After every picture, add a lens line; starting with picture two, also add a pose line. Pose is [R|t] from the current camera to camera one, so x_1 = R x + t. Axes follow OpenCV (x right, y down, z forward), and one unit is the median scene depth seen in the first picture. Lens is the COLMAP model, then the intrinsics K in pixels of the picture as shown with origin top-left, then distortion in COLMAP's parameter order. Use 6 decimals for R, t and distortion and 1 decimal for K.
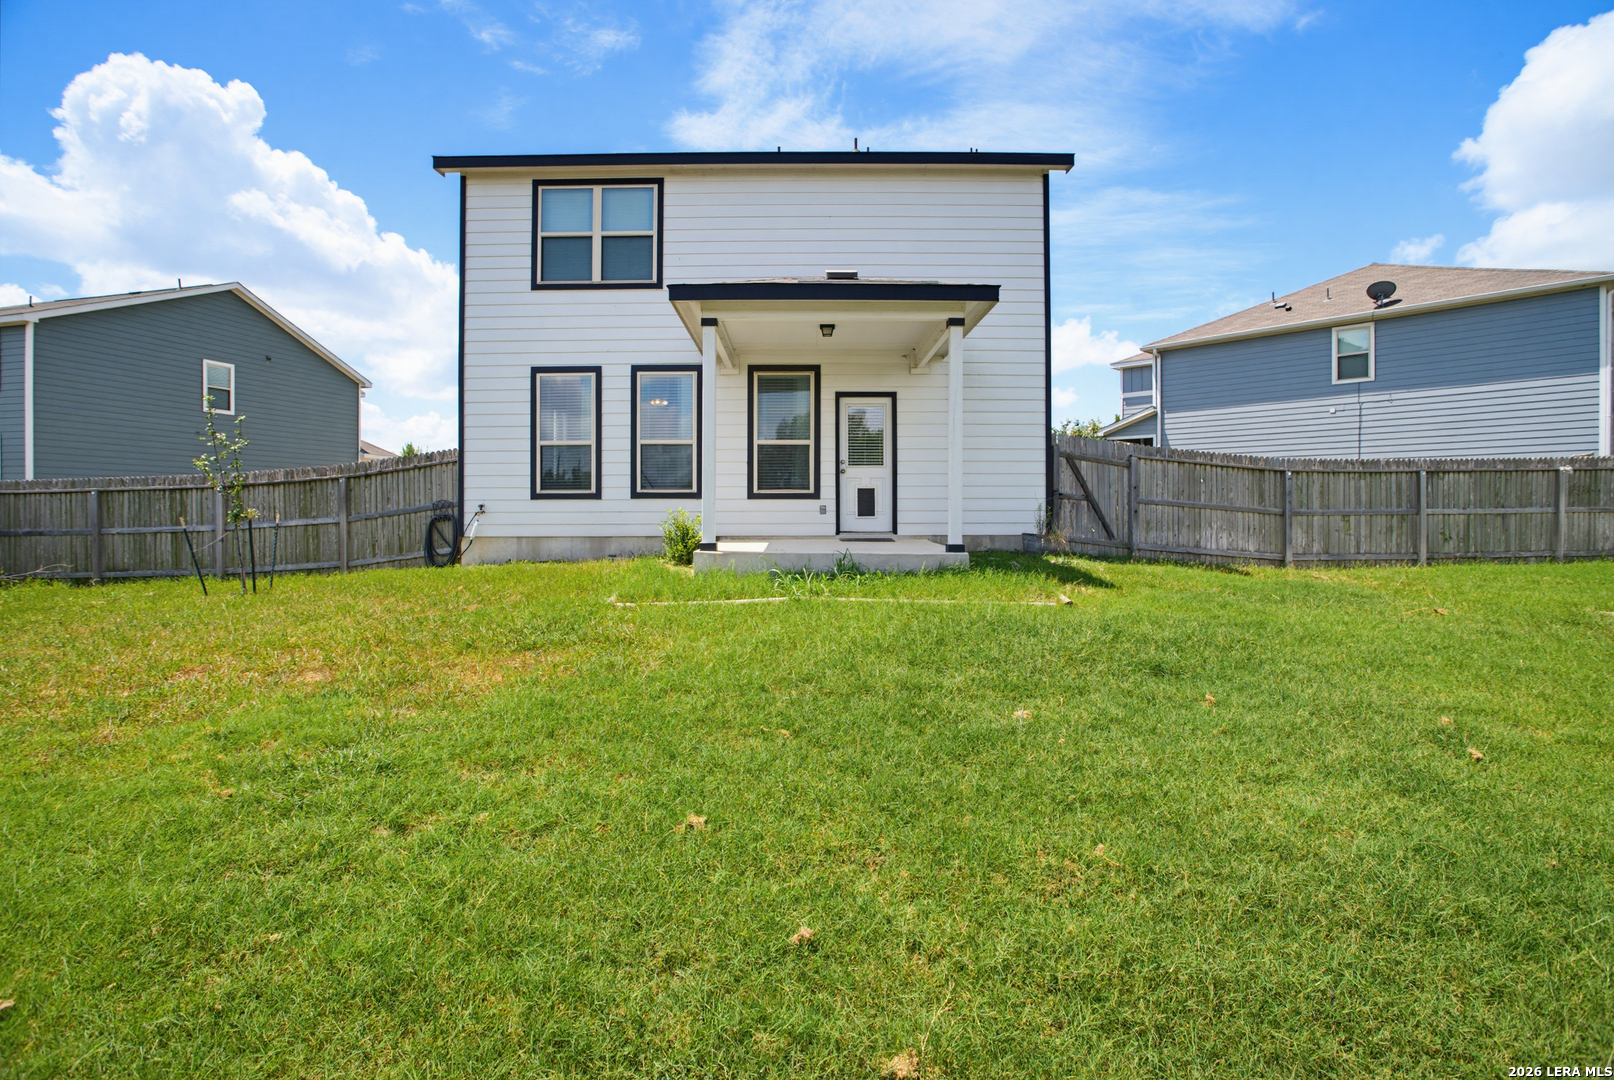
lens RADIAL K [[789.1, 0, 722.7], [0, 789.1, 524.9], [0, 0, 1]] dist [-0.045352, 0.000698]
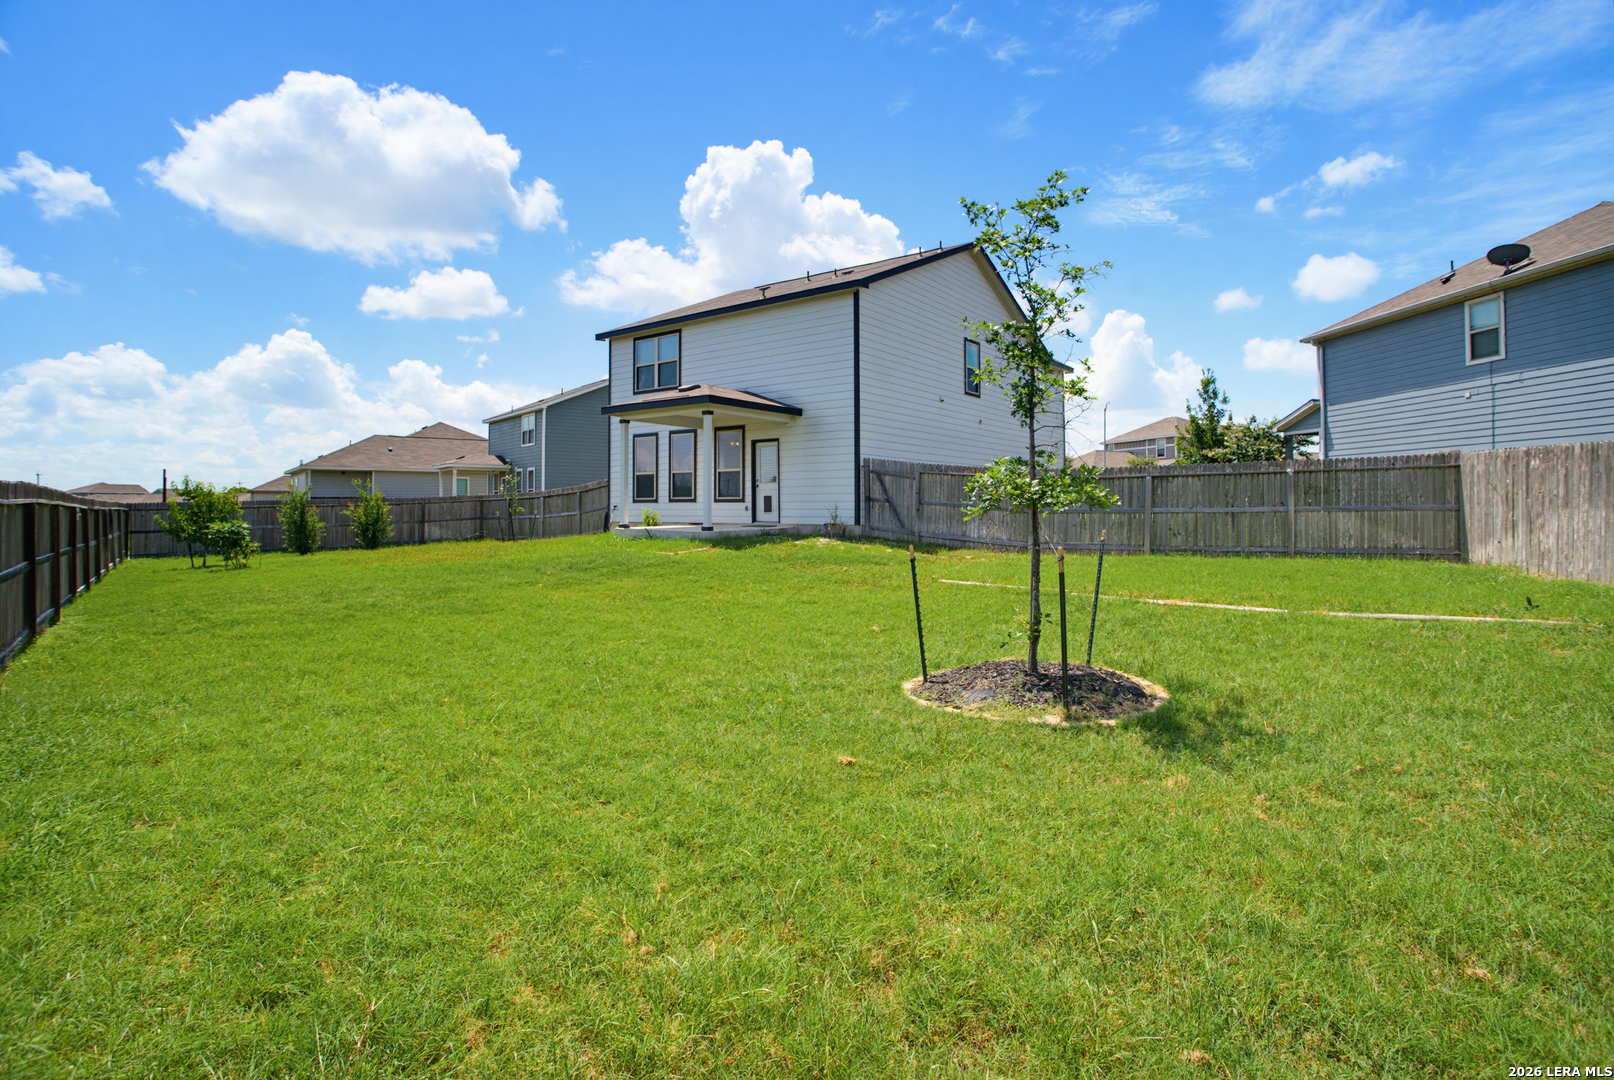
lens RADIAL K [[800.7, 0, 795.5], [0, 800.7, 509.6], [0, 0, 1]] dist [-0.012758, 0.000972]
pose [[0.803030, 0.002547, -0.595934, 0.834408], [-0.009764, 0.999913, -0.008882, -0.001518], [0.595859, 0.012951, 0.802984, -0.228027]]
